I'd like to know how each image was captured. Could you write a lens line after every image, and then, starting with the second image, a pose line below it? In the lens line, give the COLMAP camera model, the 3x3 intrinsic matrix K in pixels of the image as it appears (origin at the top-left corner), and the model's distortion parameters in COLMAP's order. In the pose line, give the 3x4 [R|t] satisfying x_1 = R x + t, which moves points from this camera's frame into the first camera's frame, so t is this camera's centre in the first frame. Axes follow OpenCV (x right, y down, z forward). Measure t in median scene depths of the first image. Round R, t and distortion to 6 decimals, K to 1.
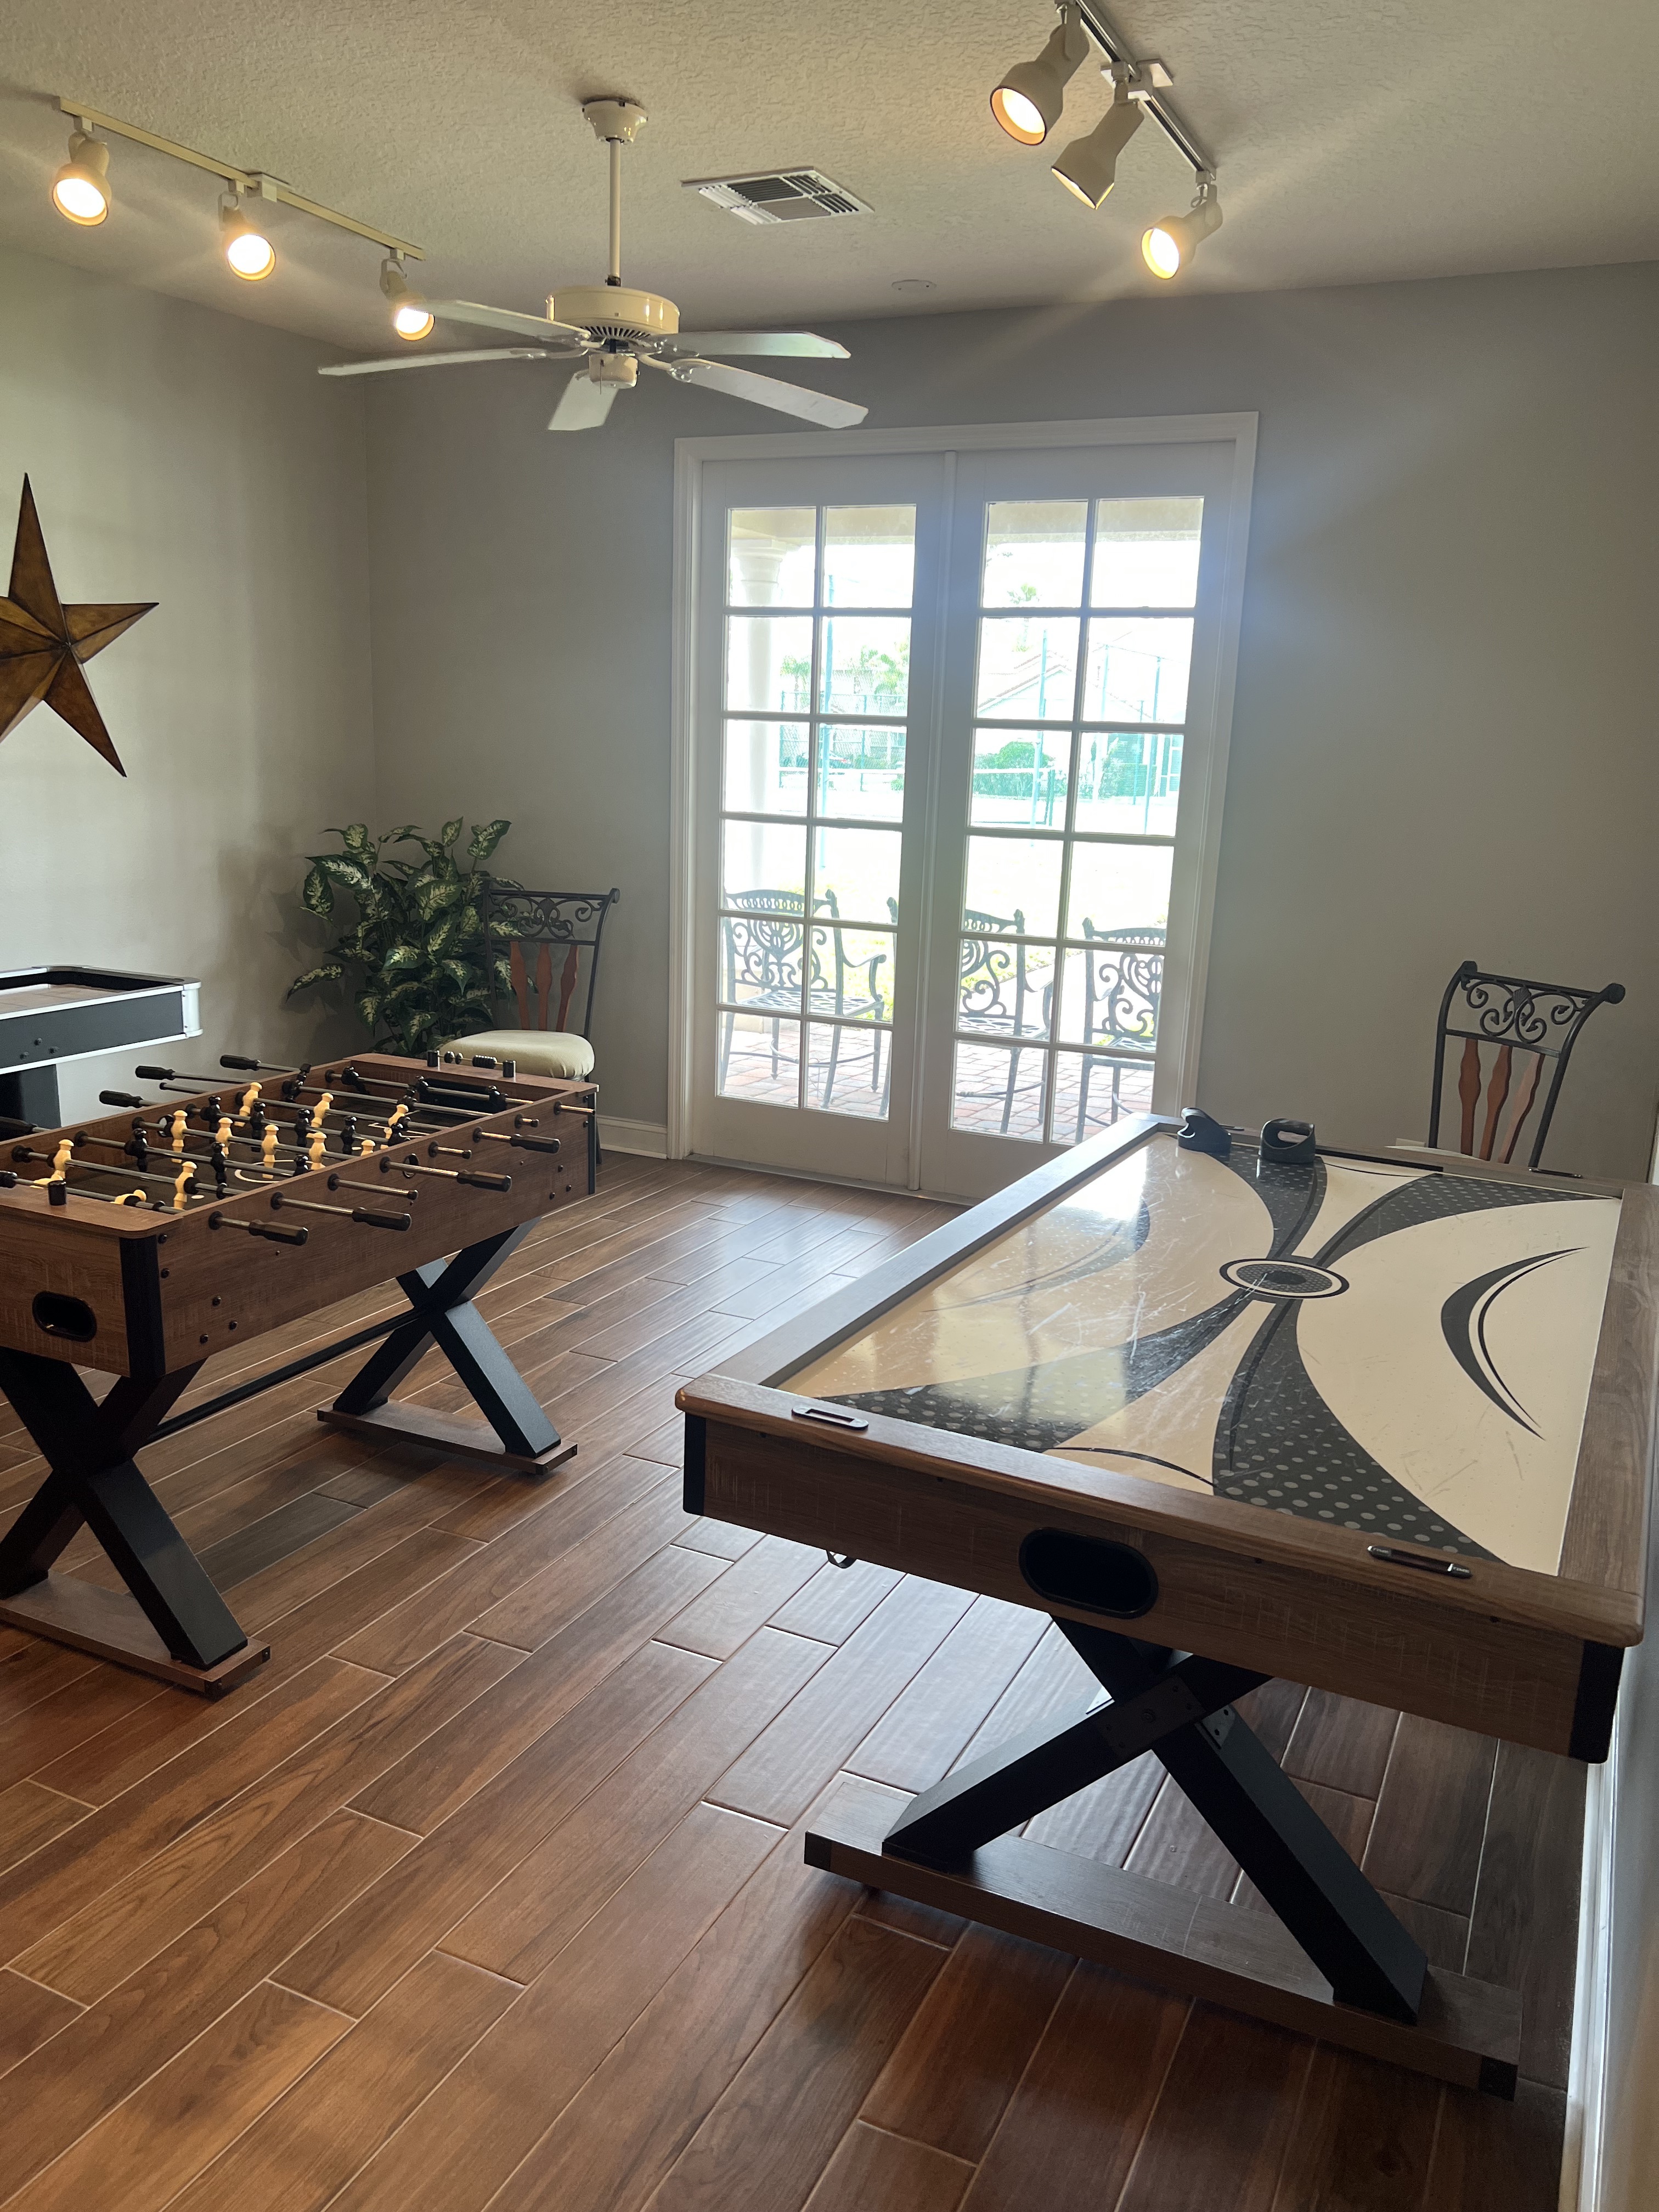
lens RADIAL K [[1678.7, 0, 829.1], [0, 1678.7, 1115.7], [0, 0, 1]] dist [0.054399, -0.052120]
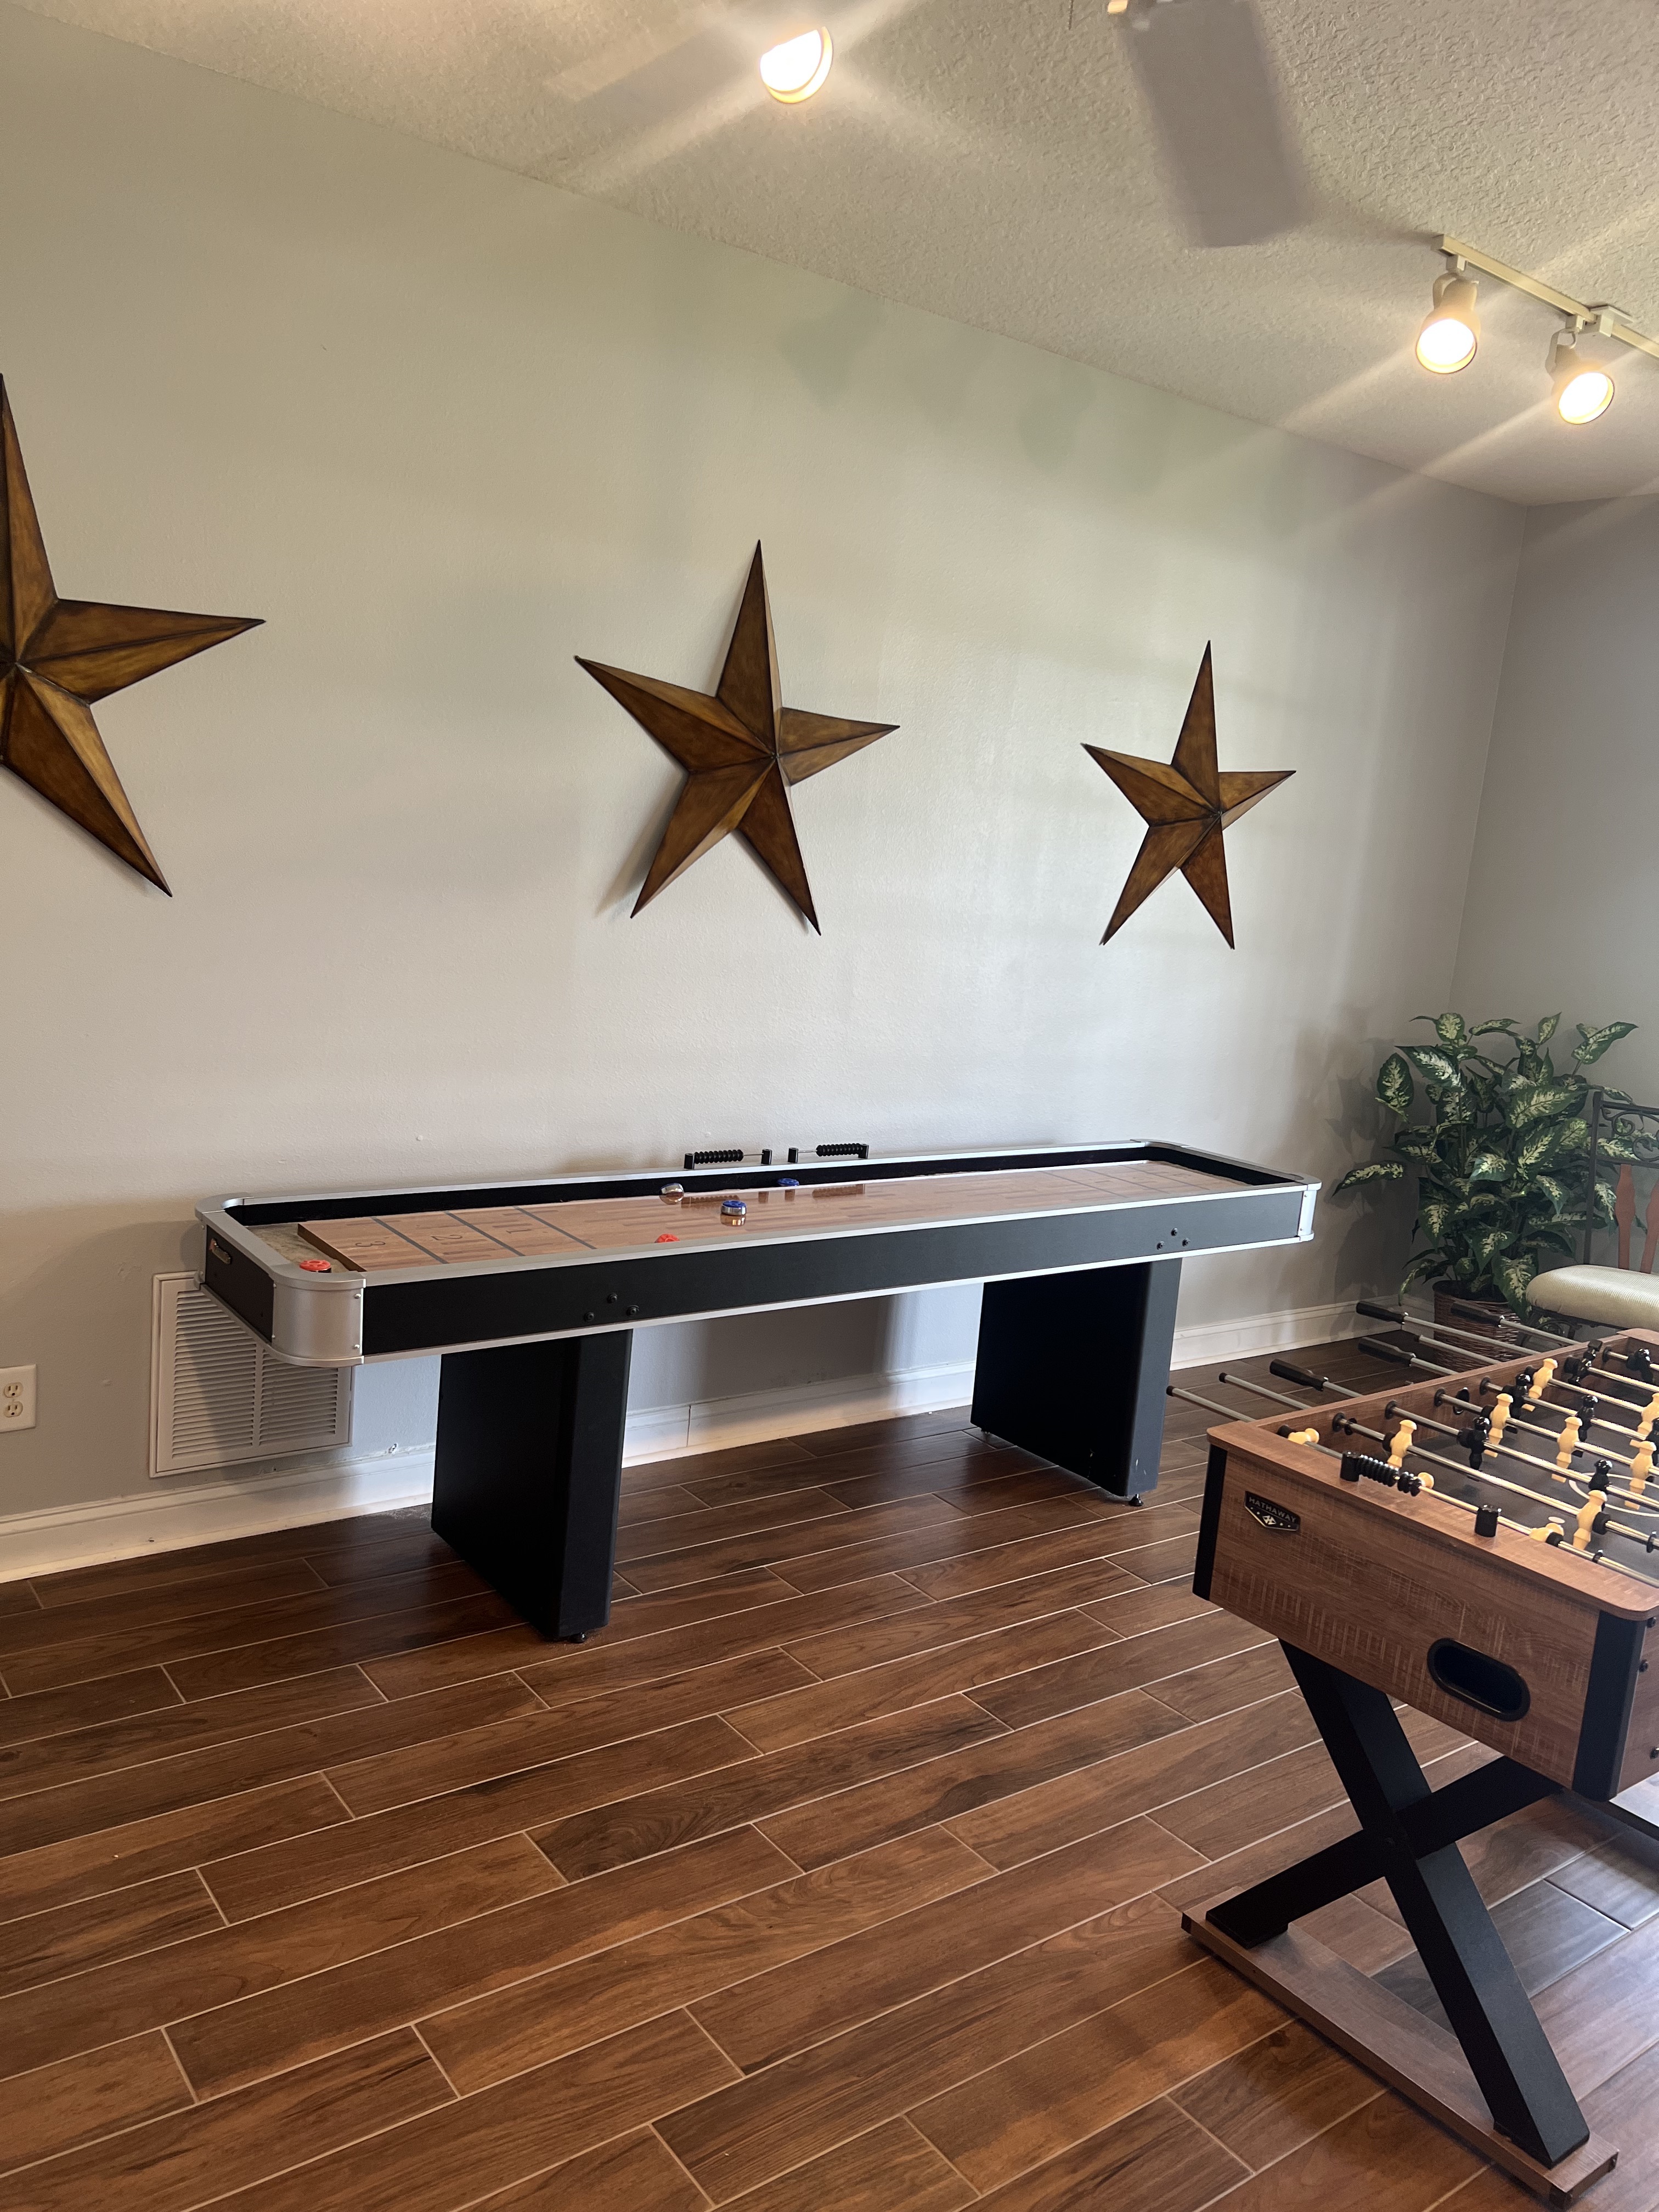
lens RADIAL K [[1678.7, 0, 834.4], [0, 1678.7, 1118.9], [0, 0, 1]] dist [0.054399, -0.052120]
pose [[0.893464, 0.119654, -0.432903, -0.180485], [-0.155009, 0.986786, -0.047174, -0.024500], [0.421538, 0.109252, 0.900206, 0.059278]]
